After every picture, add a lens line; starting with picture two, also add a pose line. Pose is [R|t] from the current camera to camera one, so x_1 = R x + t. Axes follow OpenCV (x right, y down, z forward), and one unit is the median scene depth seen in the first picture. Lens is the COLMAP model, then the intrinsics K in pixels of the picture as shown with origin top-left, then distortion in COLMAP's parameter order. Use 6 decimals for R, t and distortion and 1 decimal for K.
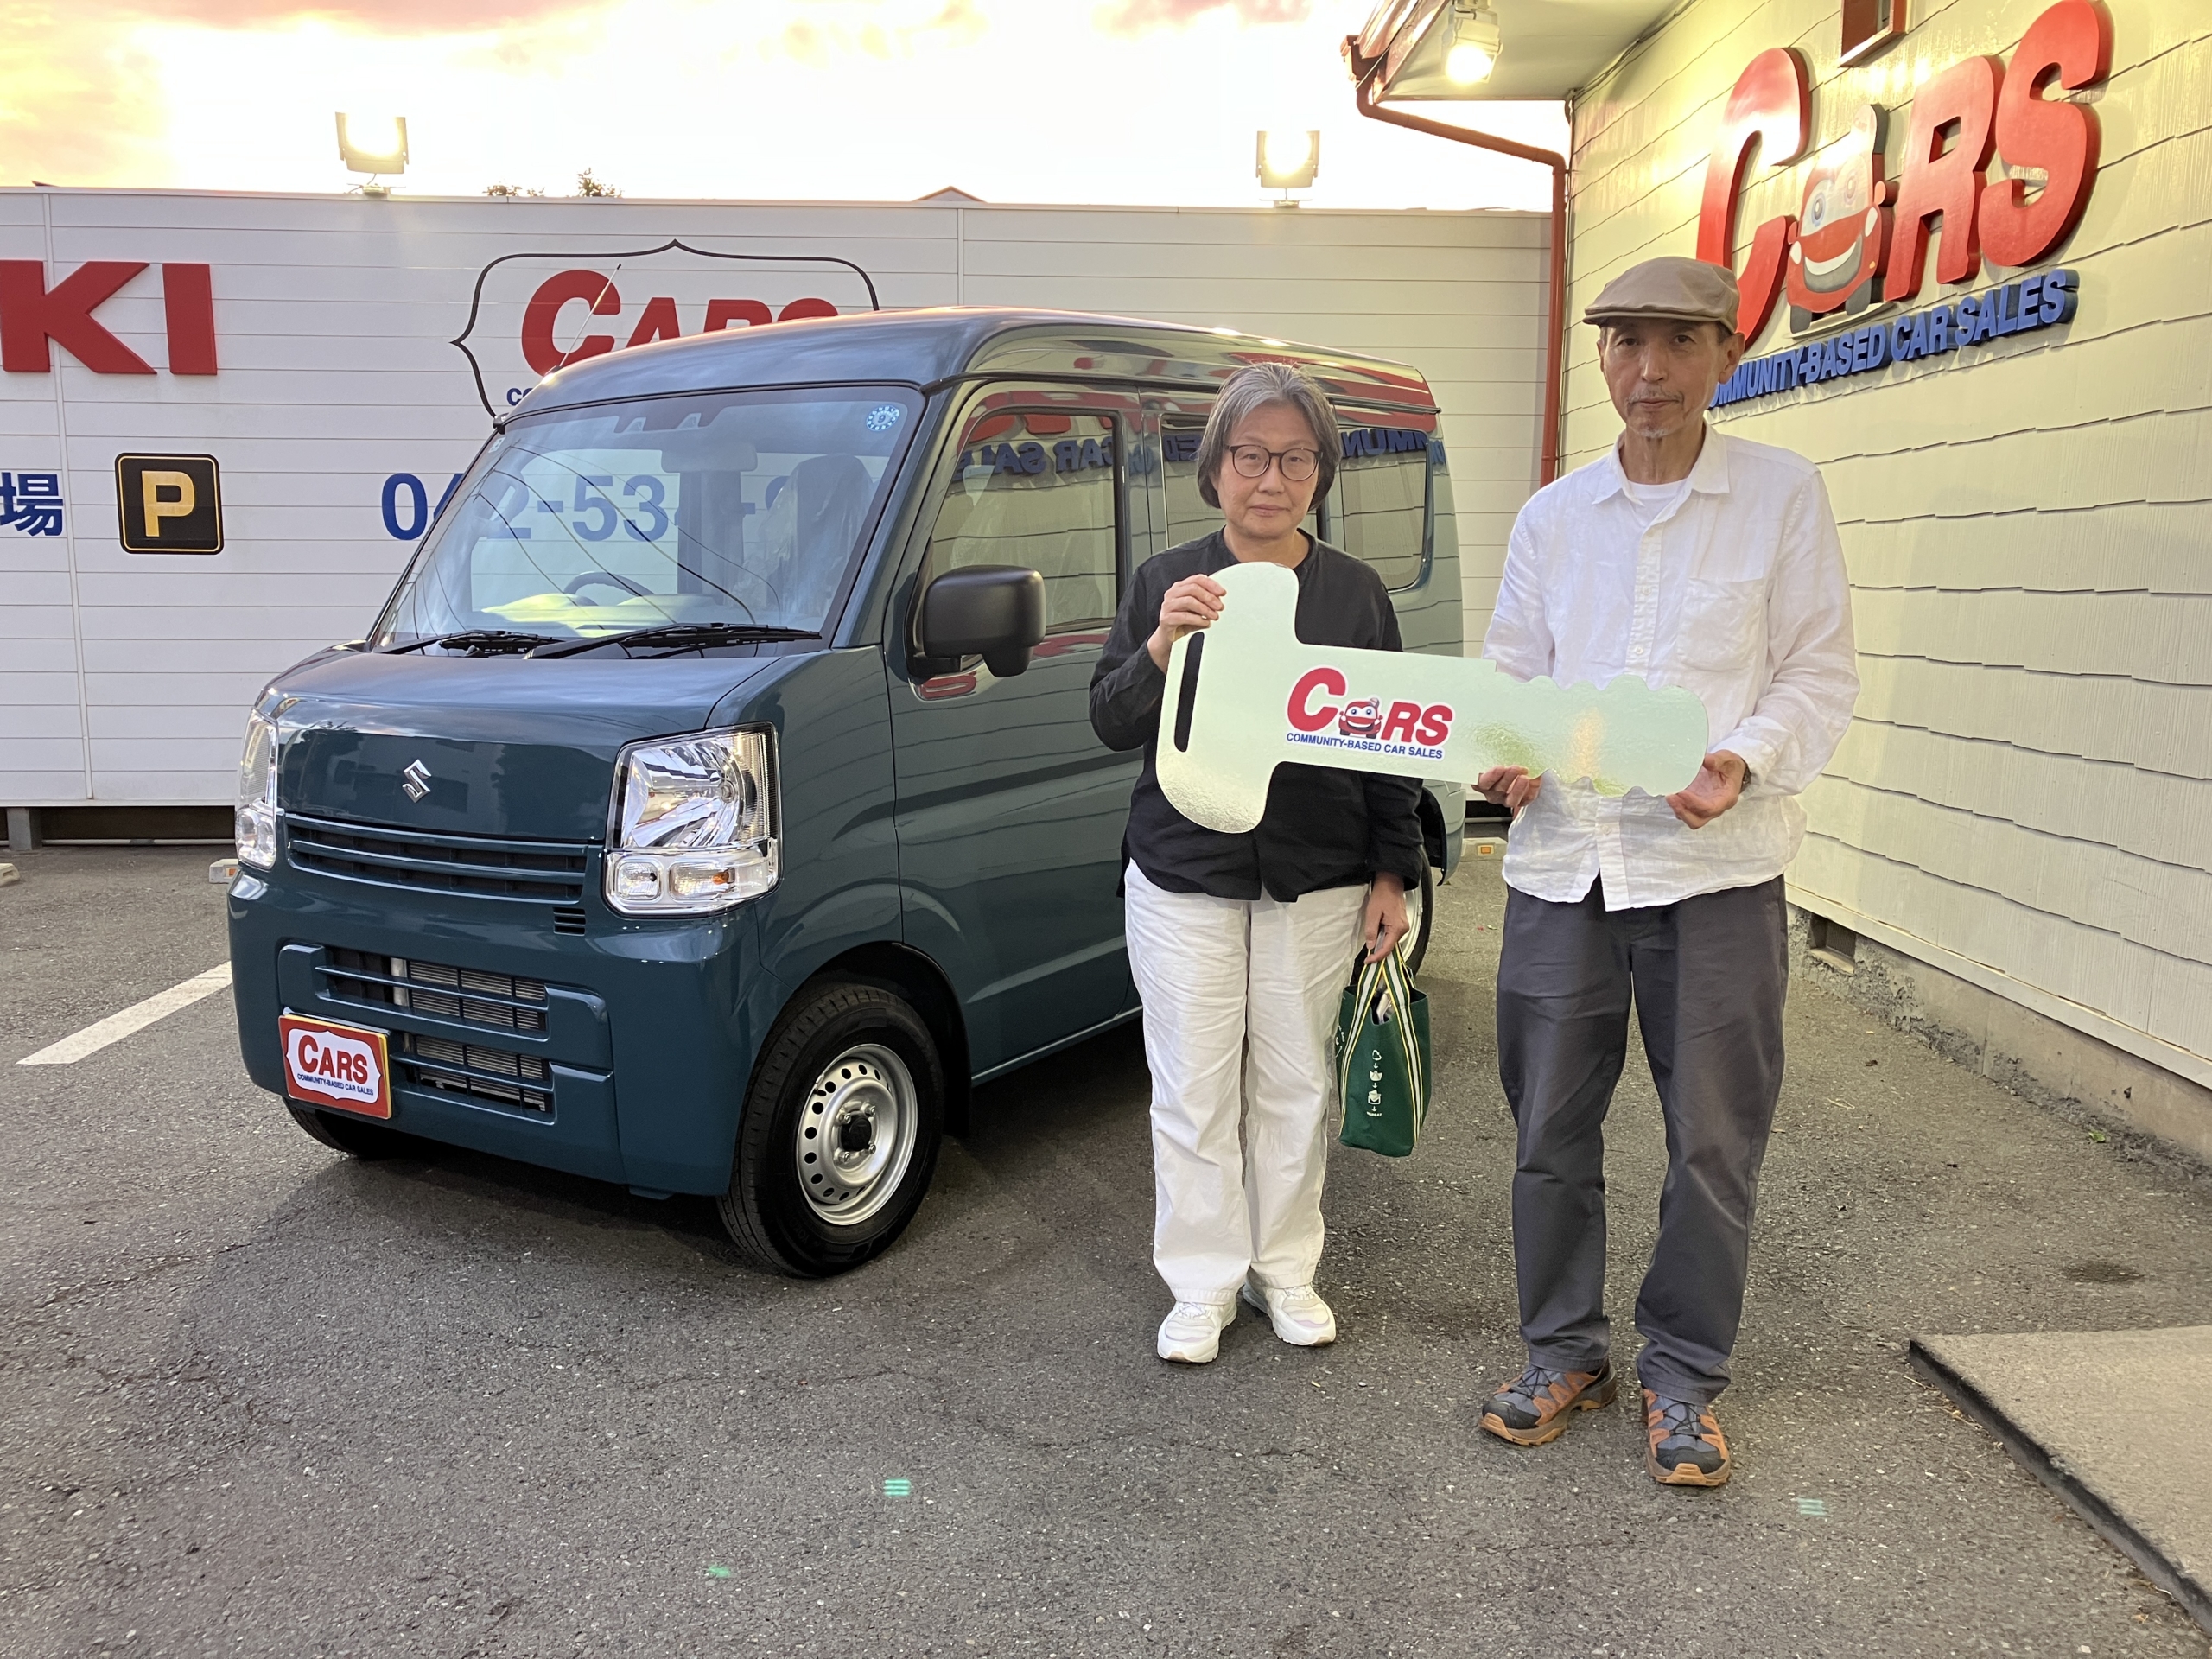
lens RADIAL K [[1807.1, 0, 1100.3], [0, 1807.1, 837.9], [0, 0, 1]] dist [0.004582, 0.001166]
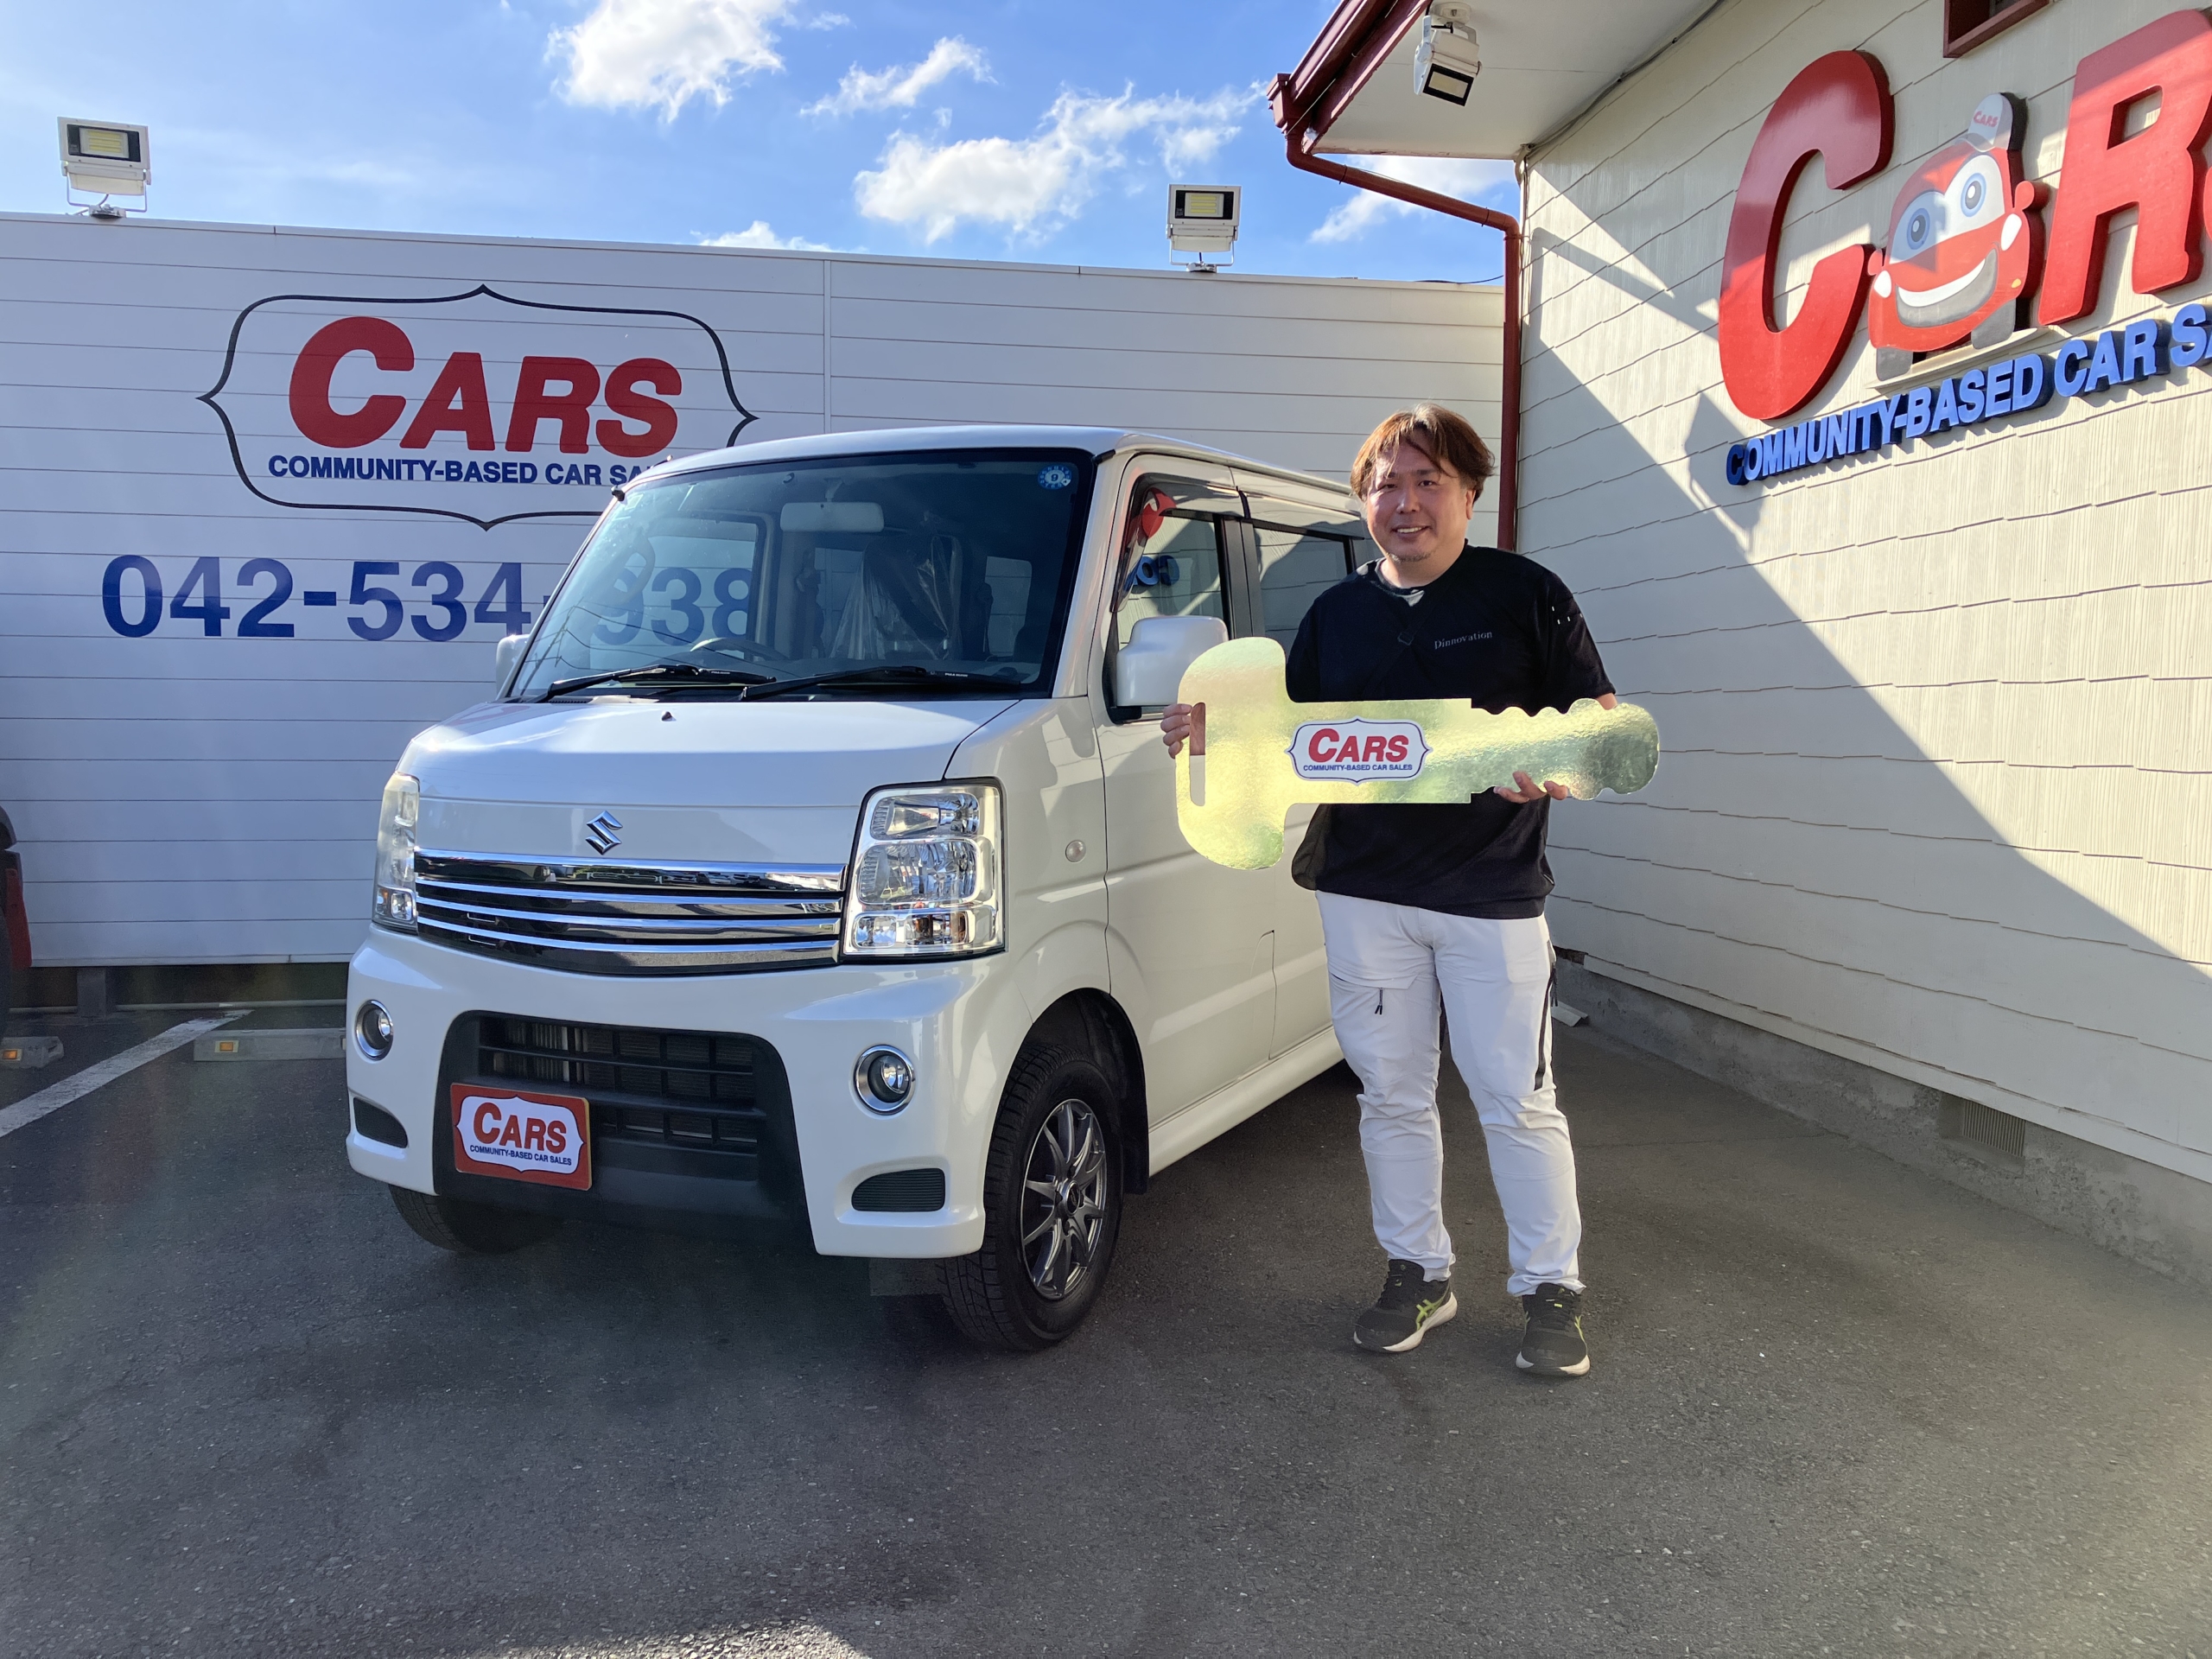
lens RADIAL K [[1819.2, 0, 1088.7], [0, 1819.2, 818.9], [0, 0, 1]] dist [-0.036398, 0.075736]
pose [[0.995141, -0.000449, 0.098454, -0.040706], [0.009224, 0.996016, -0.088694, -0.008048], [-0.098022, 0.089171, 0.991181, 0.171343]]
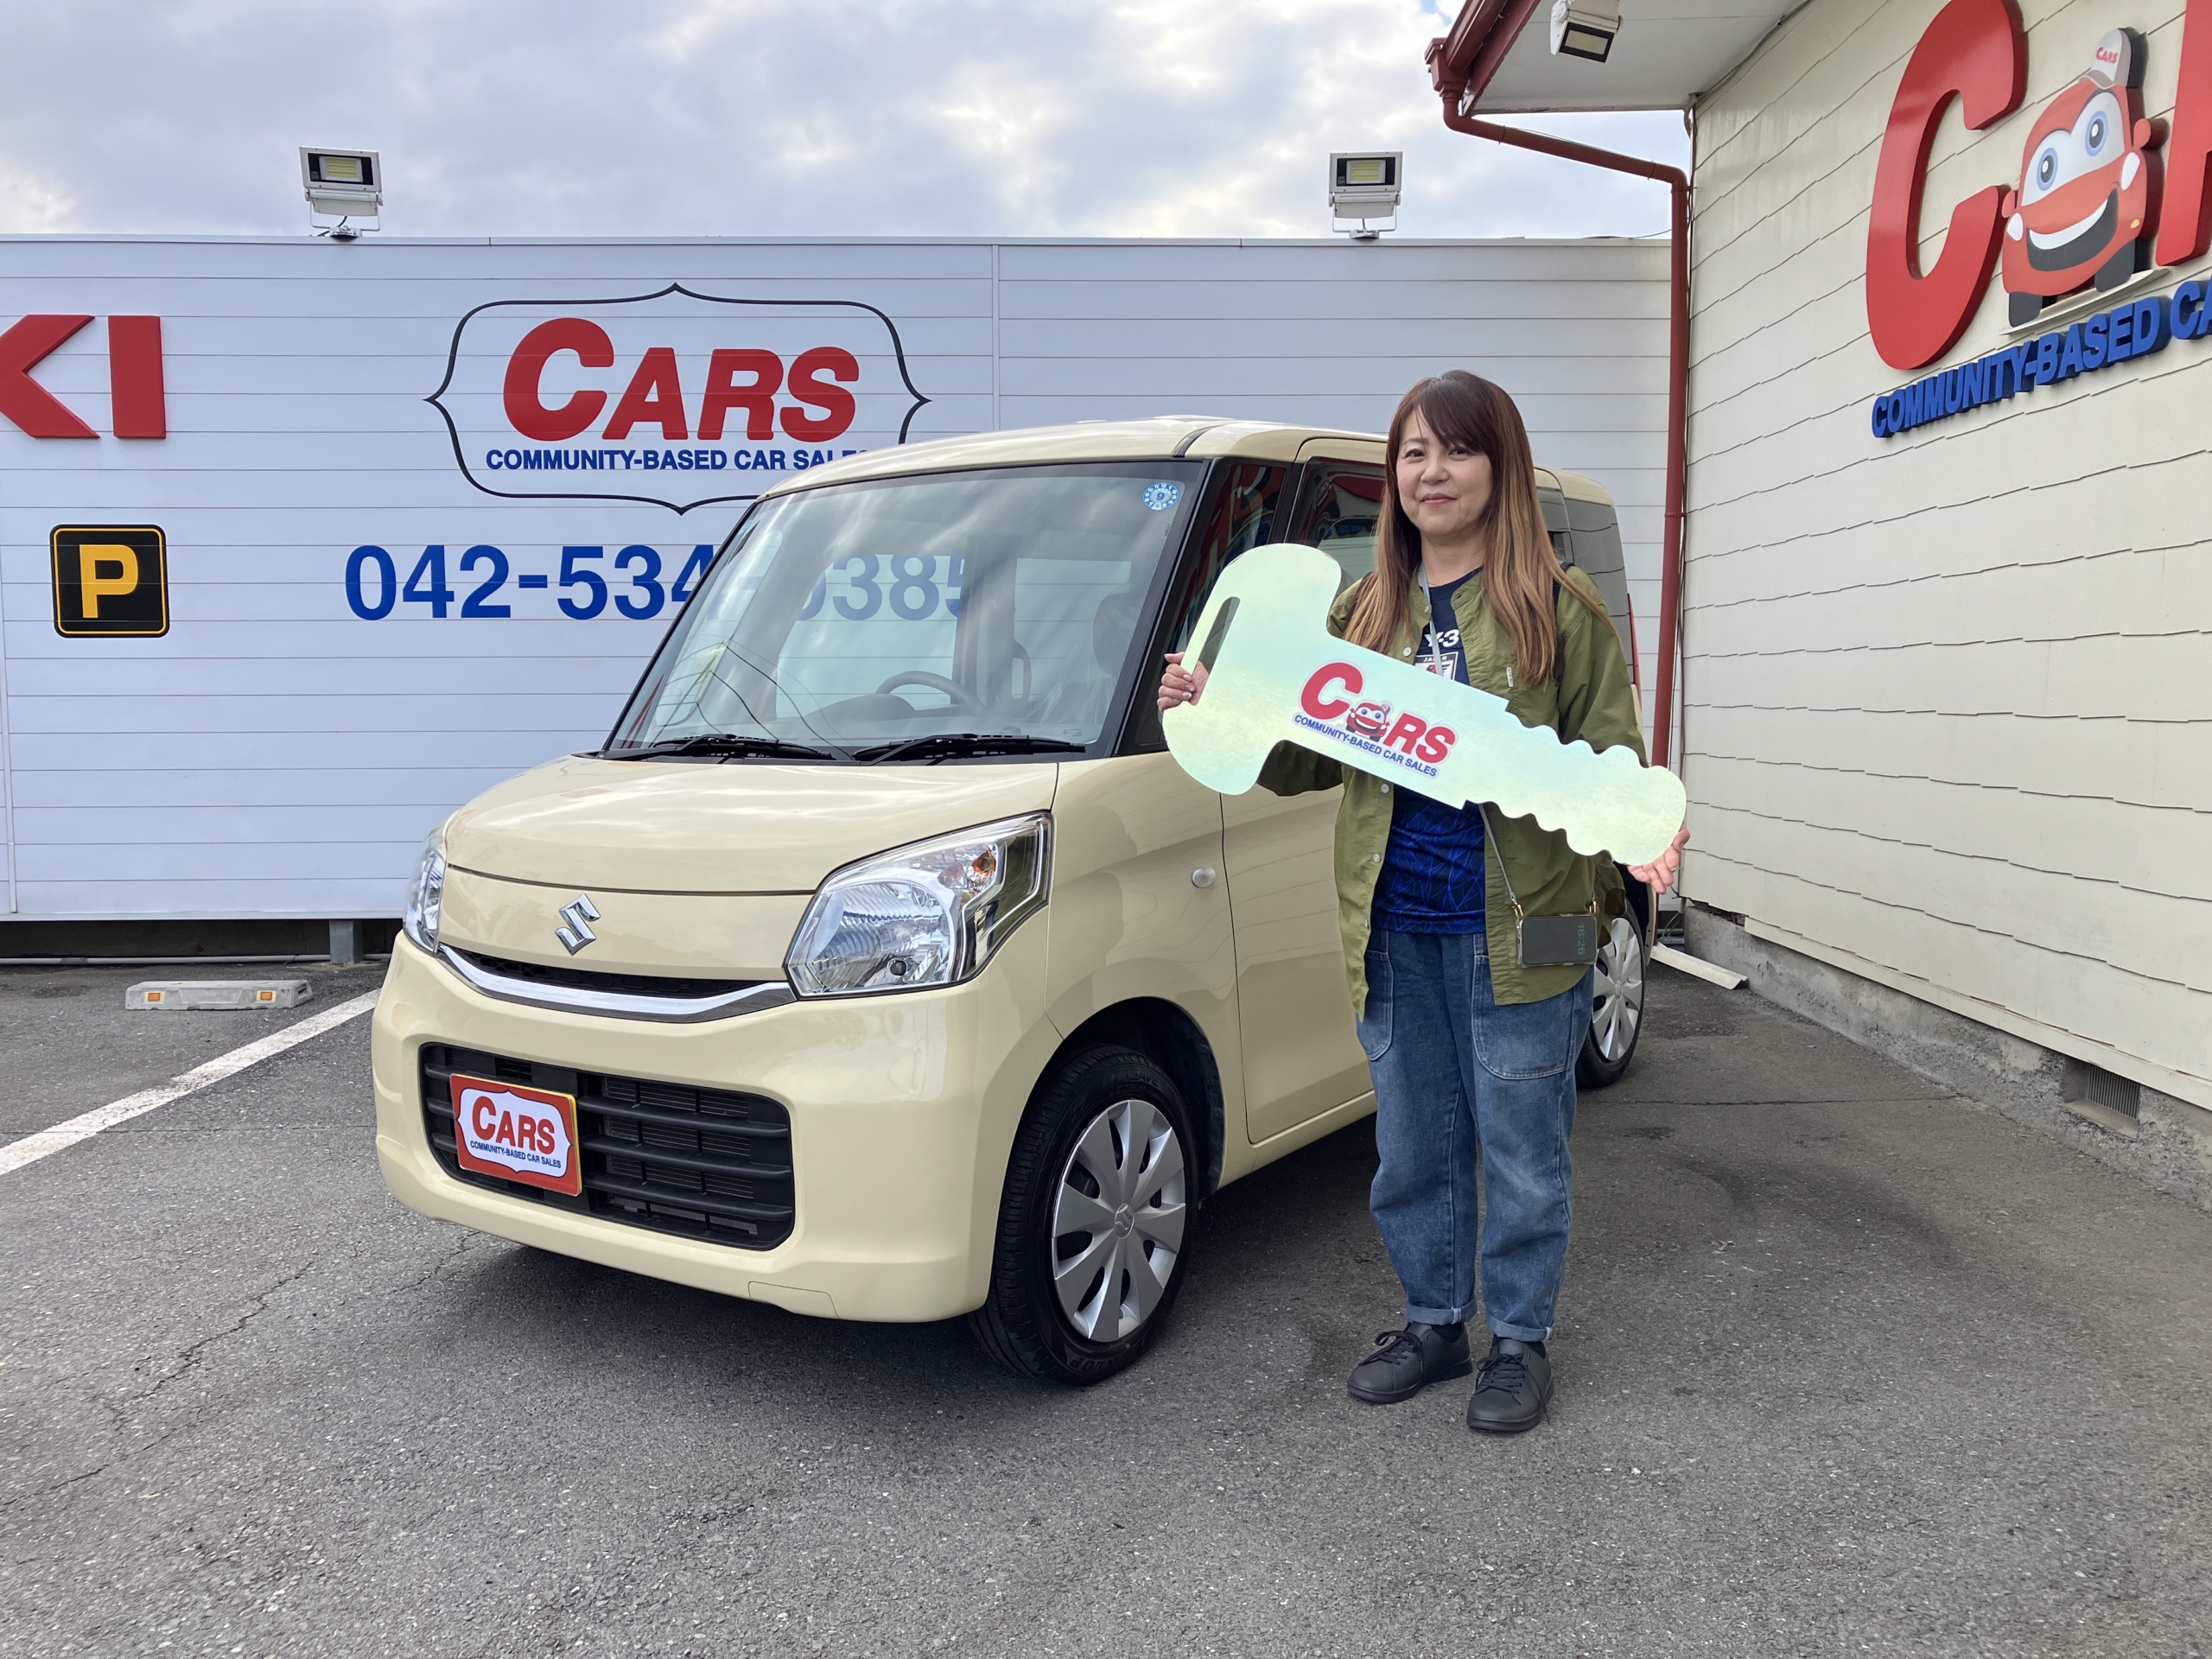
lens RADIAL K [[1814.1, 0, 1086.9], [0, 1814.1, 823.6], [0, 0, 1]] dist [0.002473, 0.014032]
pose [[0.999083, -0.003096, -0.042695, 0.005262], [0.000106, 0.997556, -0.069865, -0.002704], [0.042807, 0.069796, 0.996642, 0.141652]]
